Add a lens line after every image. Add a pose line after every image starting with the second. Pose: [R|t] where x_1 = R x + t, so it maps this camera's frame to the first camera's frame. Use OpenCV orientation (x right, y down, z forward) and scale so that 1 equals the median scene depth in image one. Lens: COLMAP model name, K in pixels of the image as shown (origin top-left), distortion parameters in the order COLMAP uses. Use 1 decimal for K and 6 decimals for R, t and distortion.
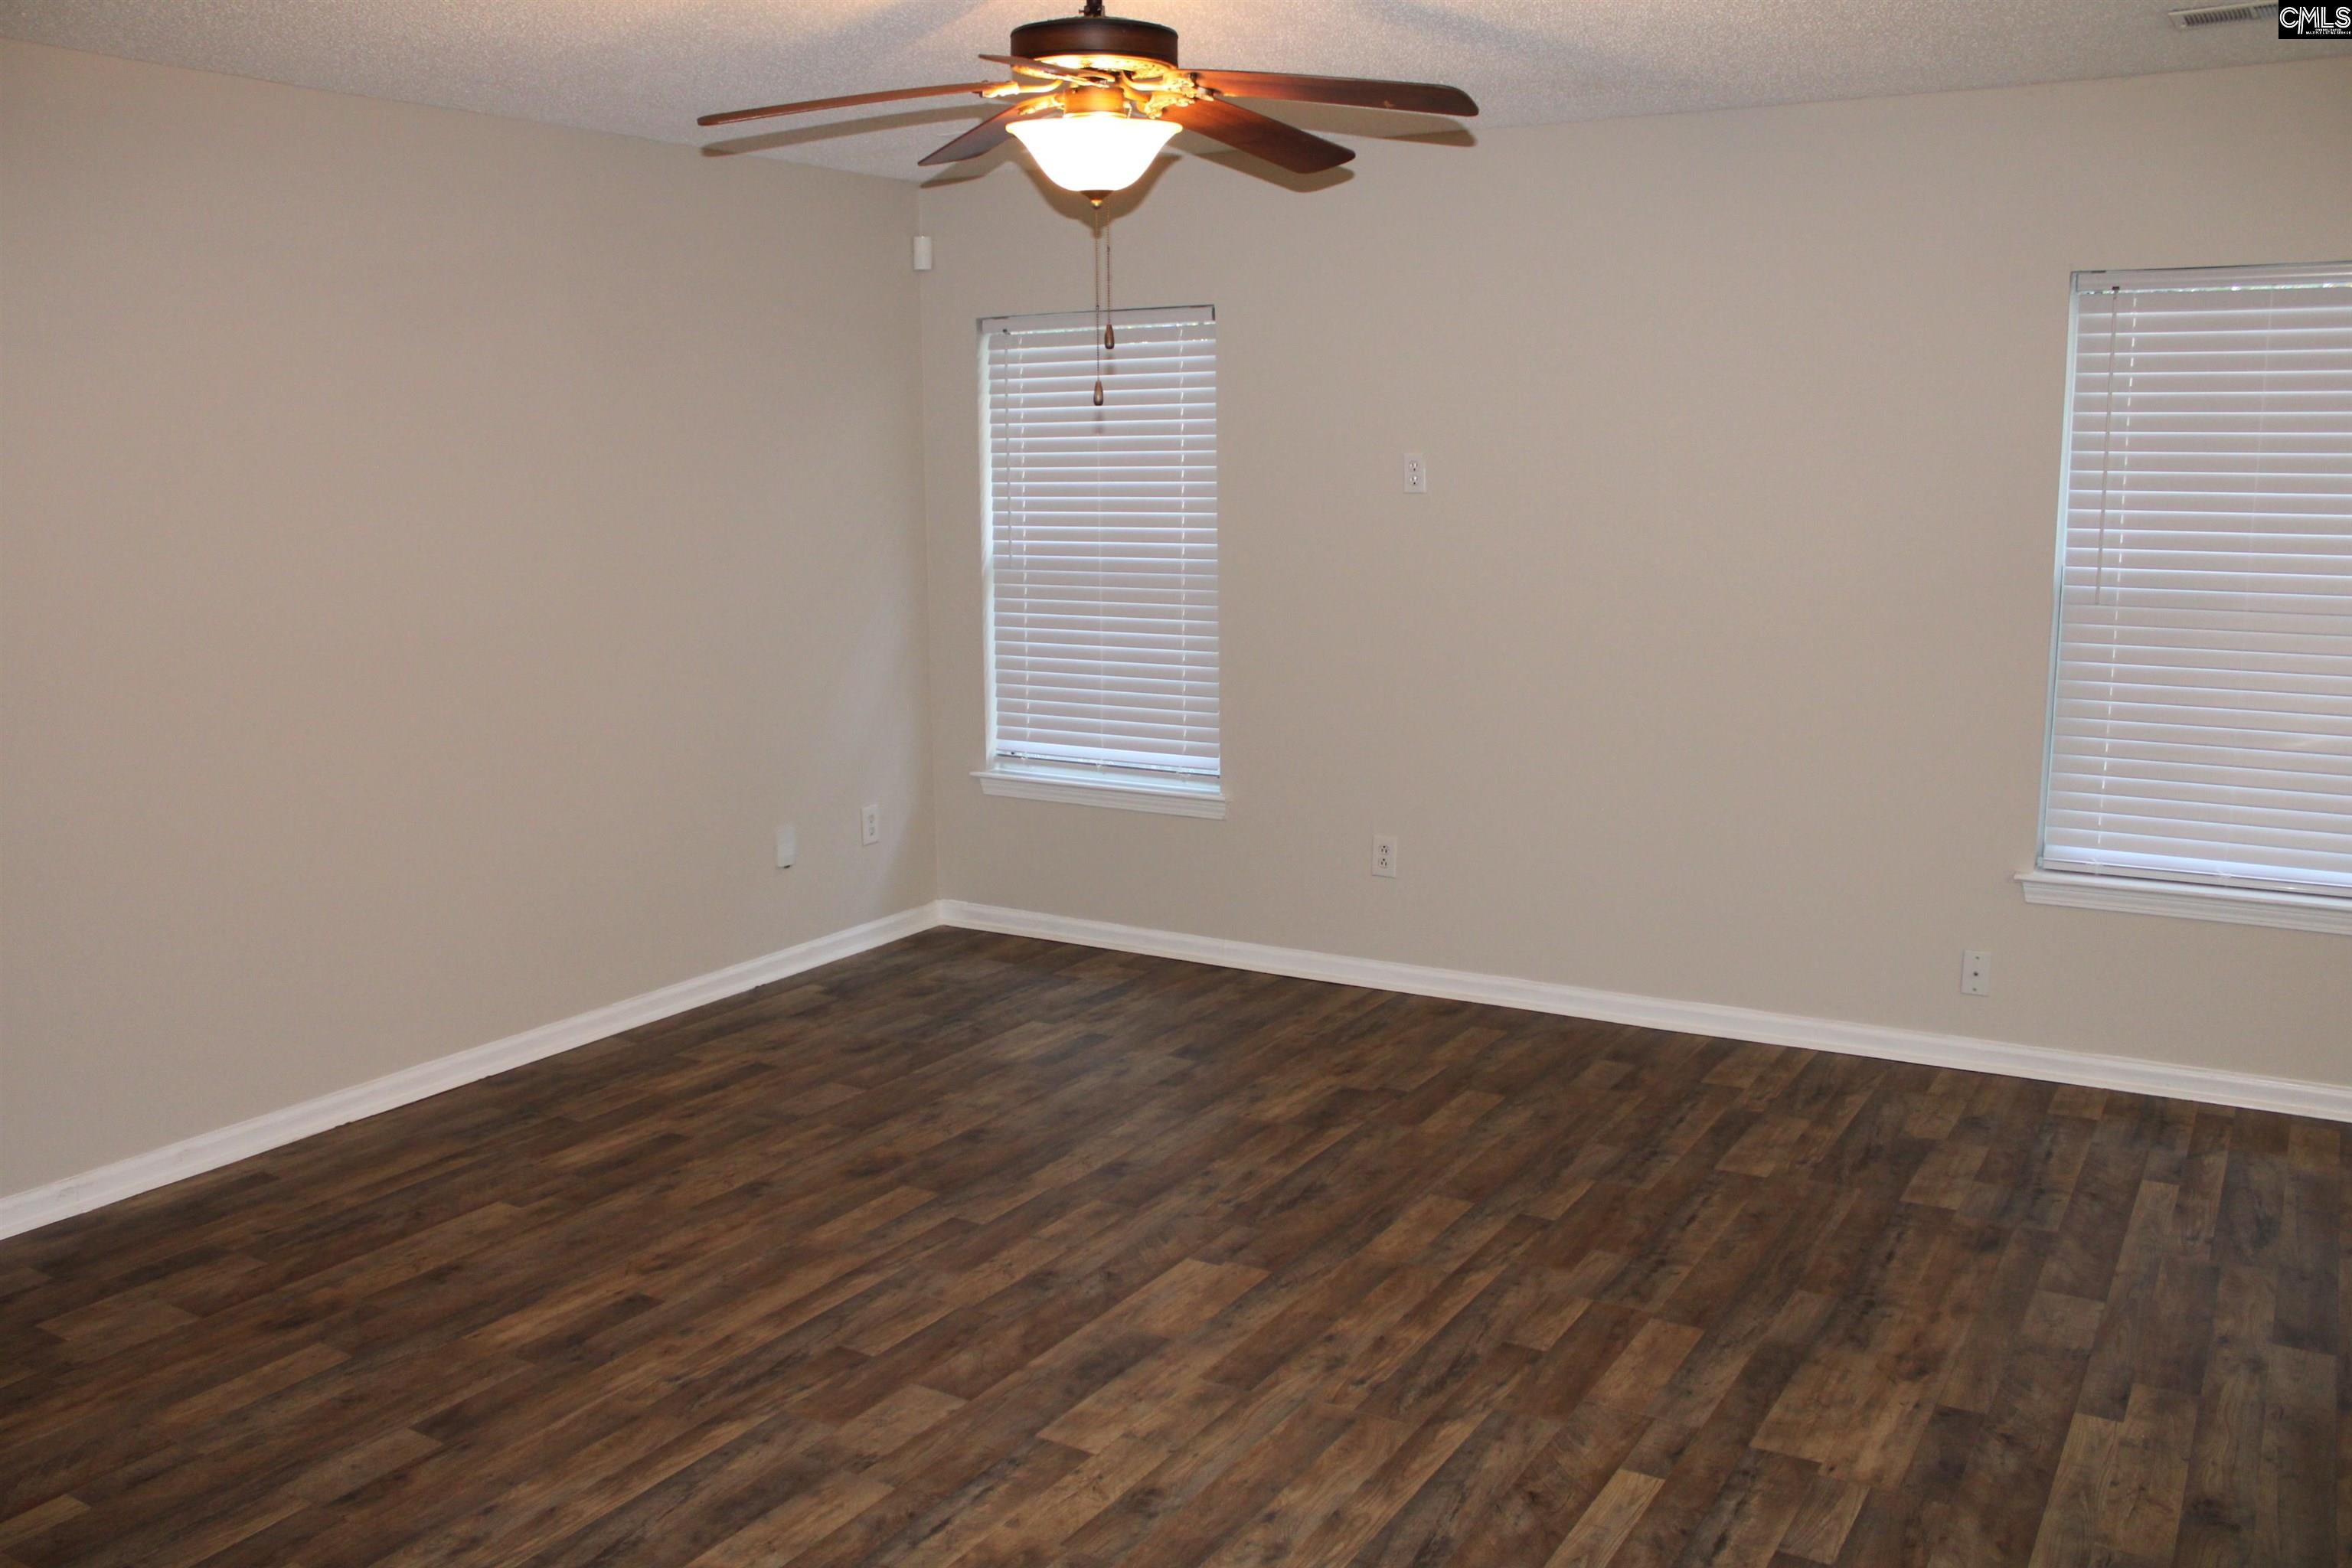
lens RADIAL K [[1992.0, 0, 1176.0], [0, 1992.0, 784.0], [0, 0, 1]] dist [-0.155996, 0.130155]
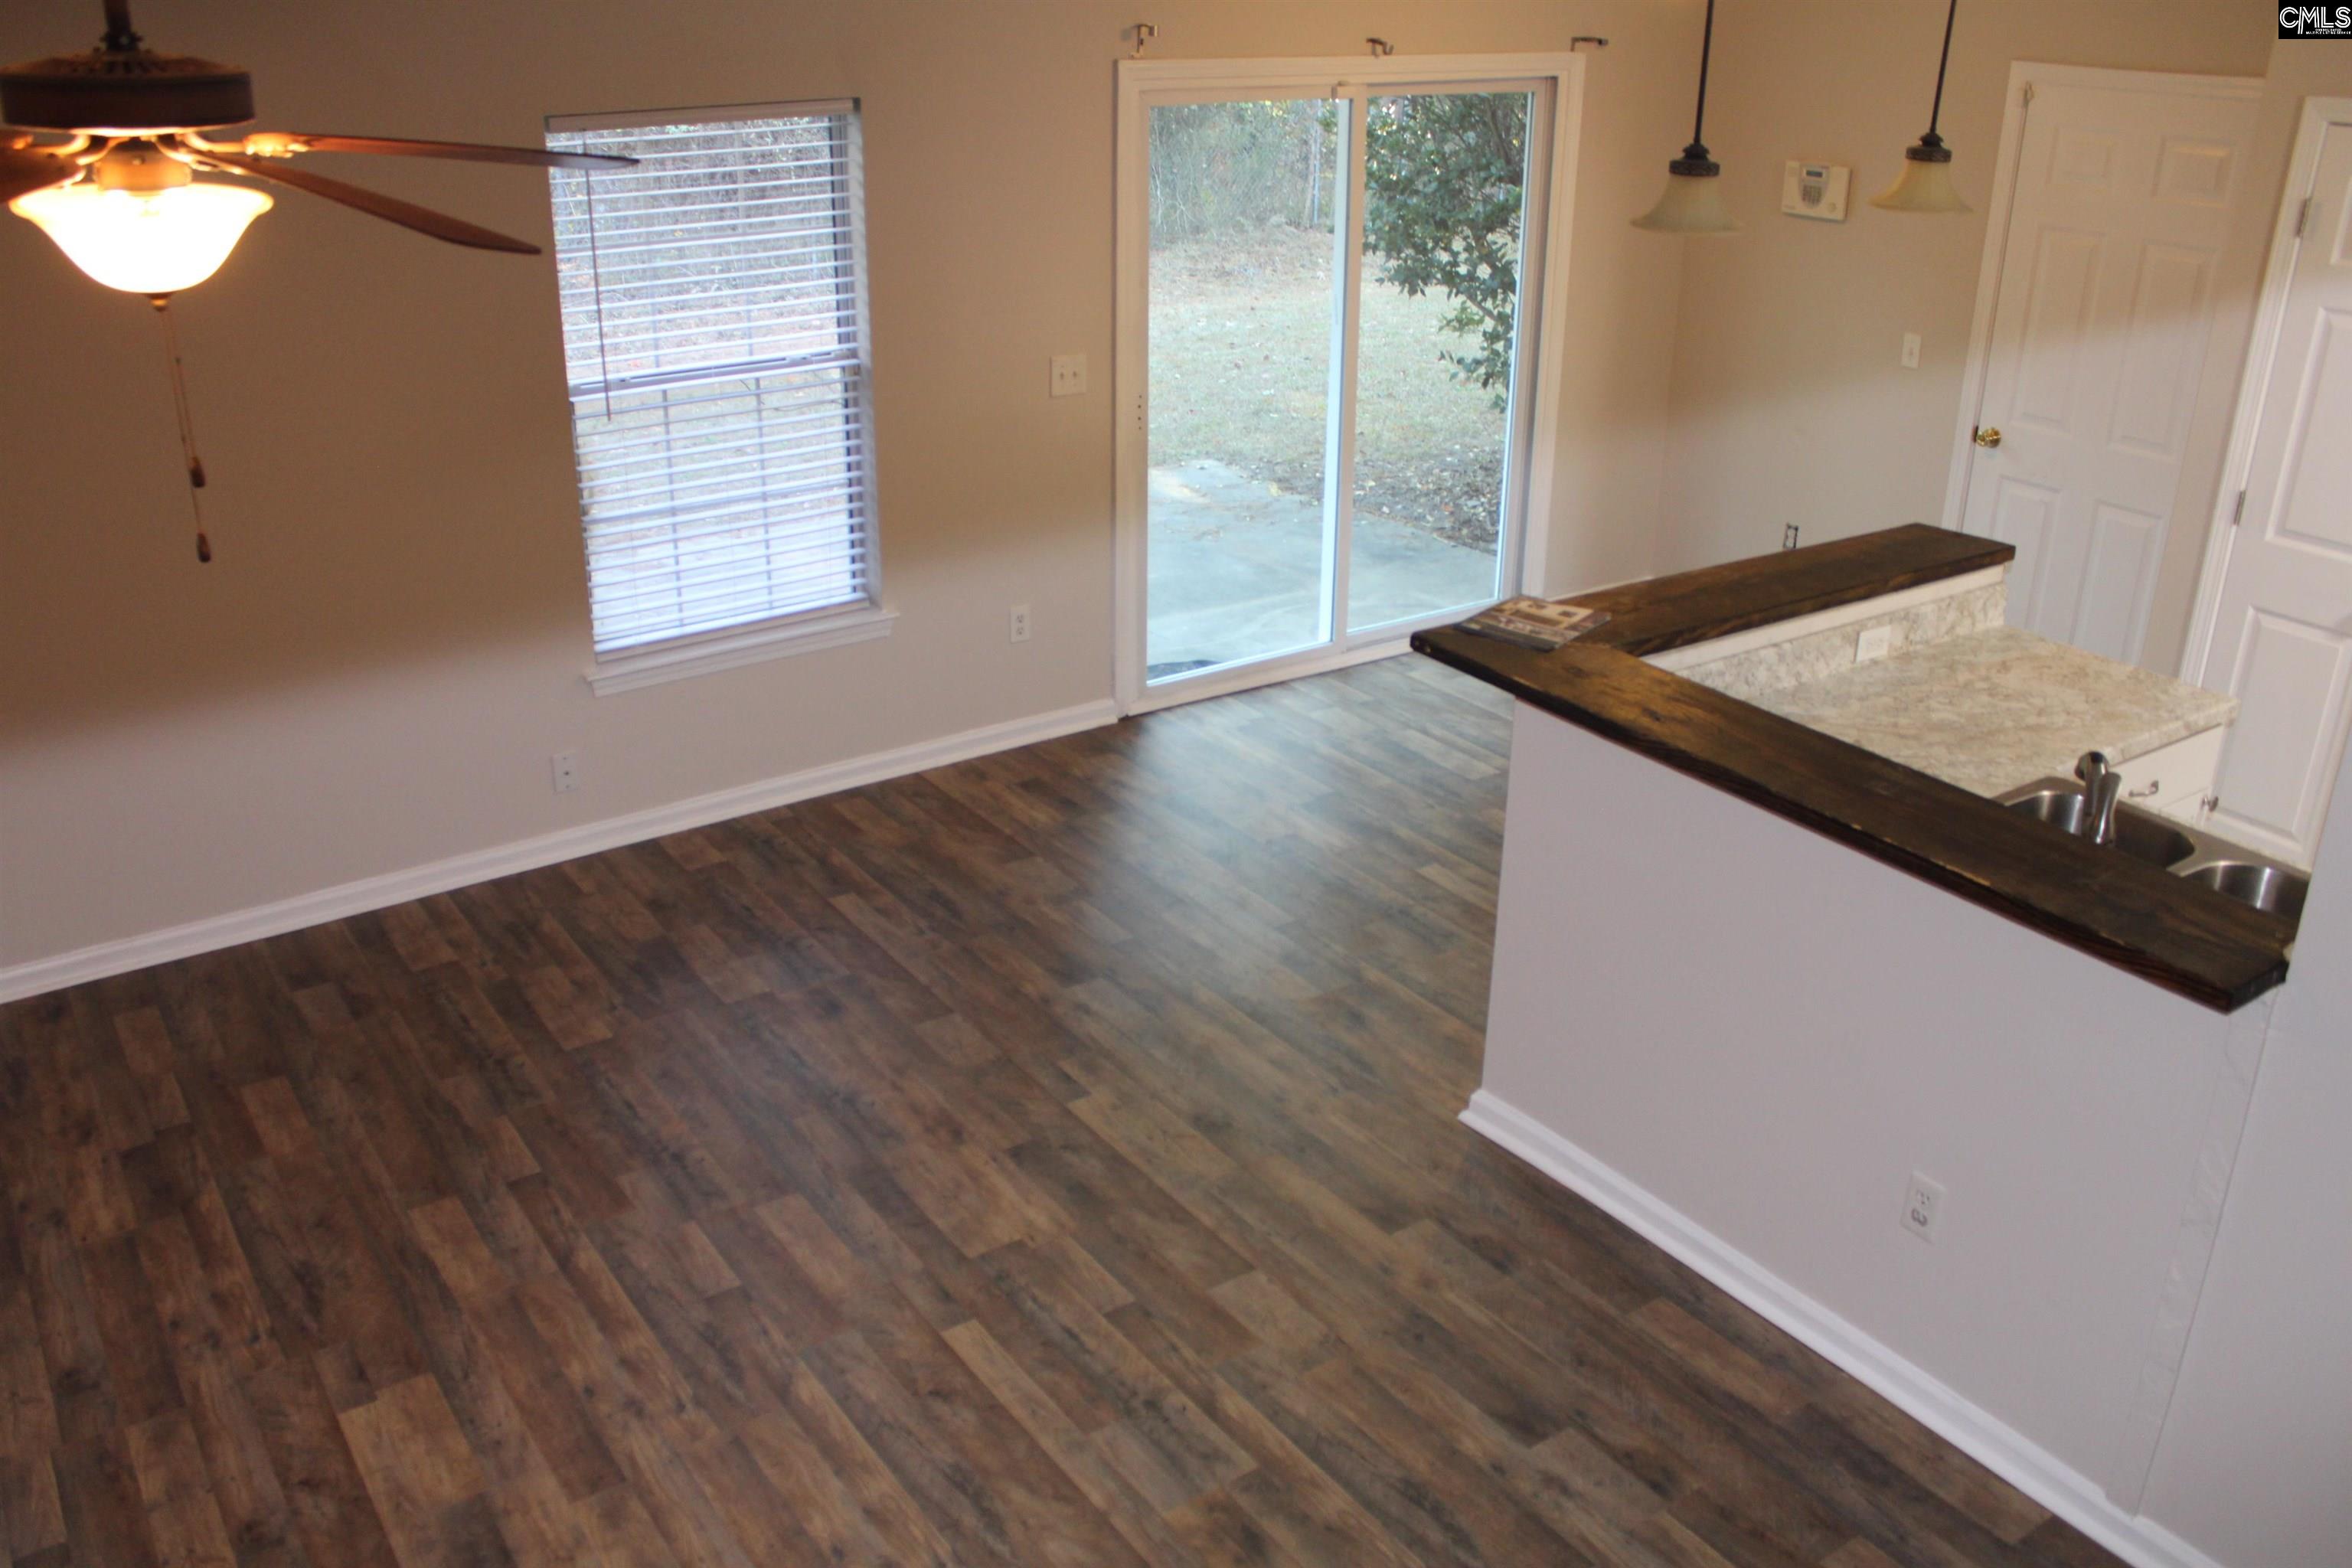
lens RADIAL K [[1970.8, 0, 1176.0], [0, 1970.8, 784.0], [0, 0, 1]] dist [-0.165529, 0.146139]
pose [[0.404804, -0.352878, 0.843570, -0.475548], [0.139881, 0.935575, 0.324241, -0.259403], [-0.903641, -0.013255, 0.428086, 0.295756]]
